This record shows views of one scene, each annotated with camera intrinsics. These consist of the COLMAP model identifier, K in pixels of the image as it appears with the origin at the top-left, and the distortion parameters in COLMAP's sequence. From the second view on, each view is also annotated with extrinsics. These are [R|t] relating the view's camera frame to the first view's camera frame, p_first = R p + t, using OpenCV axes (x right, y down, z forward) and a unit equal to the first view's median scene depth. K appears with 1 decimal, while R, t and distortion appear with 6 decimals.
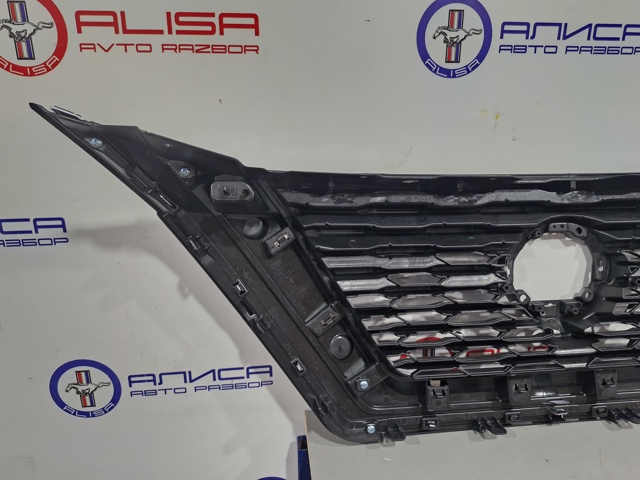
lens RADIAL K [[451.8, 0, 320.0], [0, 451.8, 240.0], [0, 0, 1]] dist [0.068851, -0.084435]
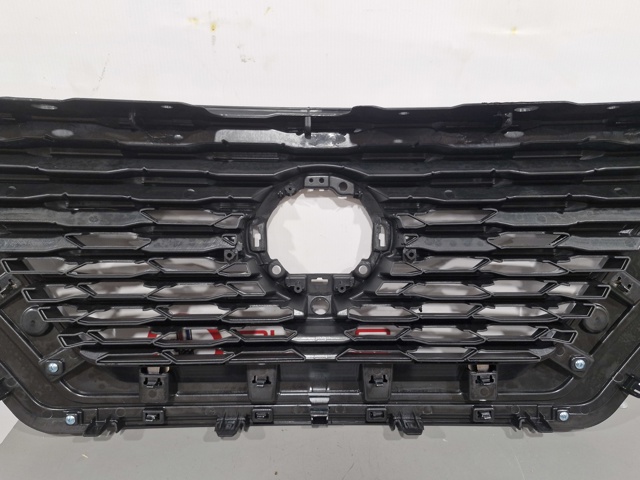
lens RADIAL K [[451.8, 0, 320.0], [0, 451.8, 240.0], [0, 0, 1]] dist [0.068851, -0.084435]
pose [[0.995985, 0.036931, -0.081542, 0.616335], [-0.031047, 0.996901, 0.072287, 0.016834], [0.083959, -0.069465, 0.994045, 0.238393]]
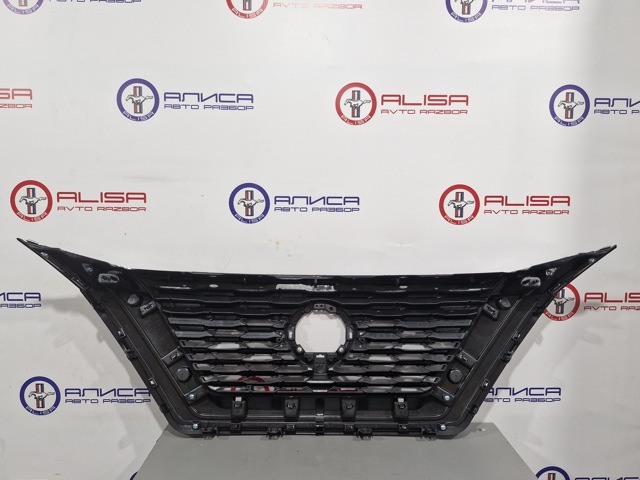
lens RADIAL K [[437.2, 0, 330.4], [0, 437.2, 242.0], [0, 0, 1]] dist [0.079503, -0.094324]
pose [[0.995968, 0.015845, -0.088301, 0.730981], [-0.035342, 0.973981, -0.223857, 0.106481], [0.082457, 0.226075, 0.970614, -0.667842]]
